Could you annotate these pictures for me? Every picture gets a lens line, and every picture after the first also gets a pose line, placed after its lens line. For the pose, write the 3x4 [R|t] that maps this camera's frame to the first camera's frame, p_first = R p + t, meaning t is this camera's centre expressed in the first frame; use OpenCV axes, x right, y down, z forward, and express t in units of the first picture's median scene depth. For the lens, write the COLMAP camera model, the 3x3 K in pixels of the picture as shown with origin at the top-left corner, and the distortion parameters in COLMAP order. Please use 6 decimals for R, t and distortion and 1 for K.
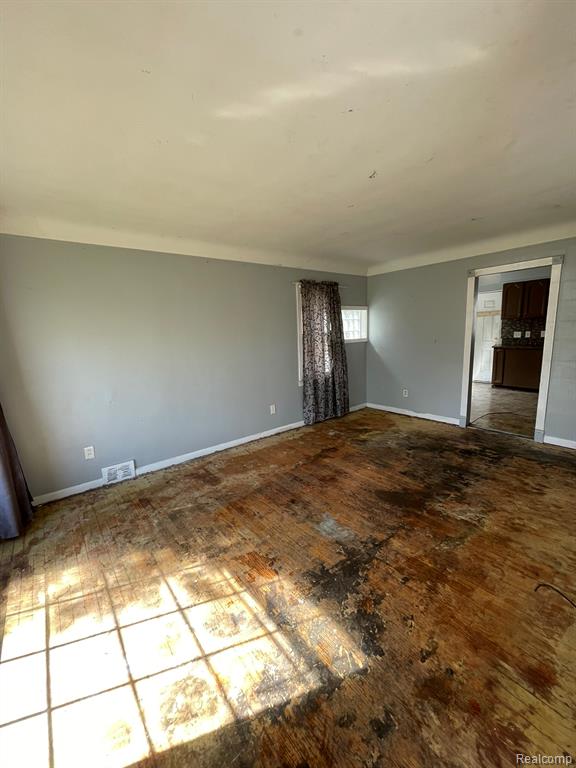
lens RADIAL K [[311.9, 0, 284.4], [0, 311.9, 387.6], [0, 0, 1]] dist [0.001107, 0.000382]
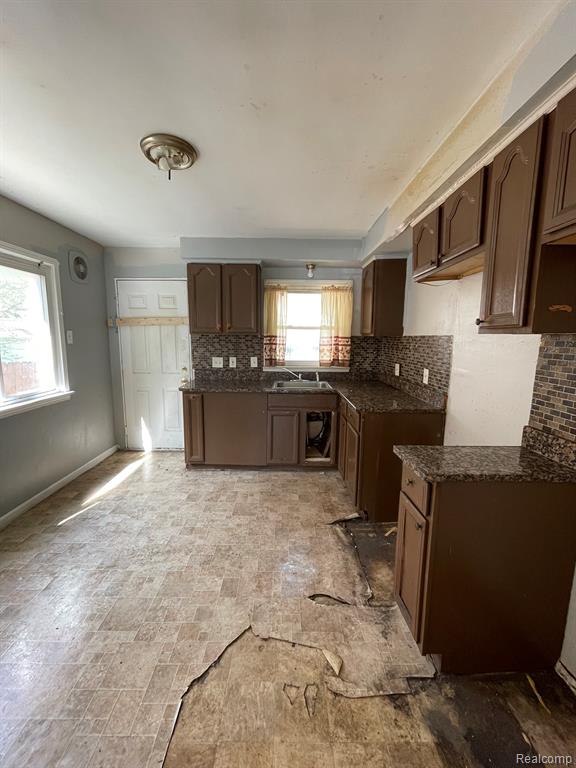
lens RADIAL K [[311.9, 0, 287.7], [0, 311.9, 382.3], [0, 0, 1]] dist [0.001107, 0.000382]
pose [[0.614159, -0.052285, 0.787449, 0.736861], [0.098816, 0.995045, -0.011001, -0.221845], [-0.782972, 0.084569, 0.616282, 1.079330]]
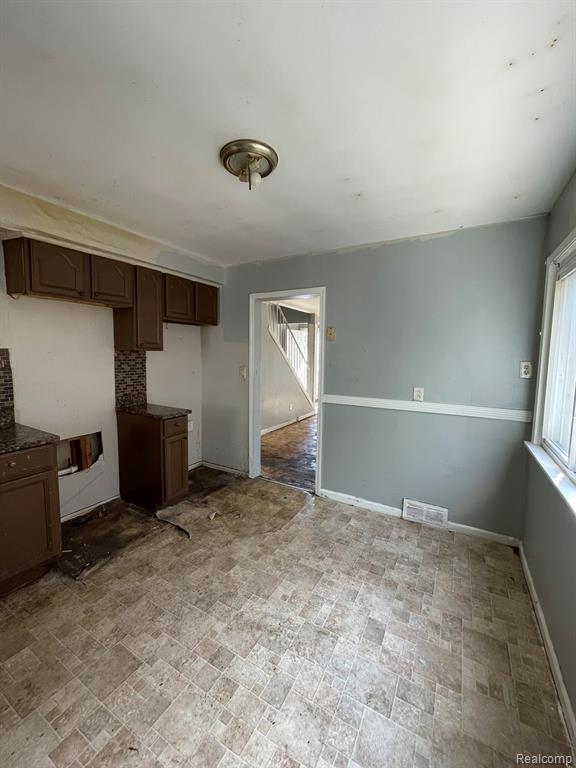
lens RADIAL K [[311.9, 0, 287.0], [0, 311.9, 381.1], [0, 0, 1]] dist [0.001107, 0.000382]
pose [[-0.926575, 0.071674, -0.369216, 1.129282], [-0.034494, 0.961343, 0.273185, -0.404440], [0.374524, 0.265863, -0.888284, 1.927603]]
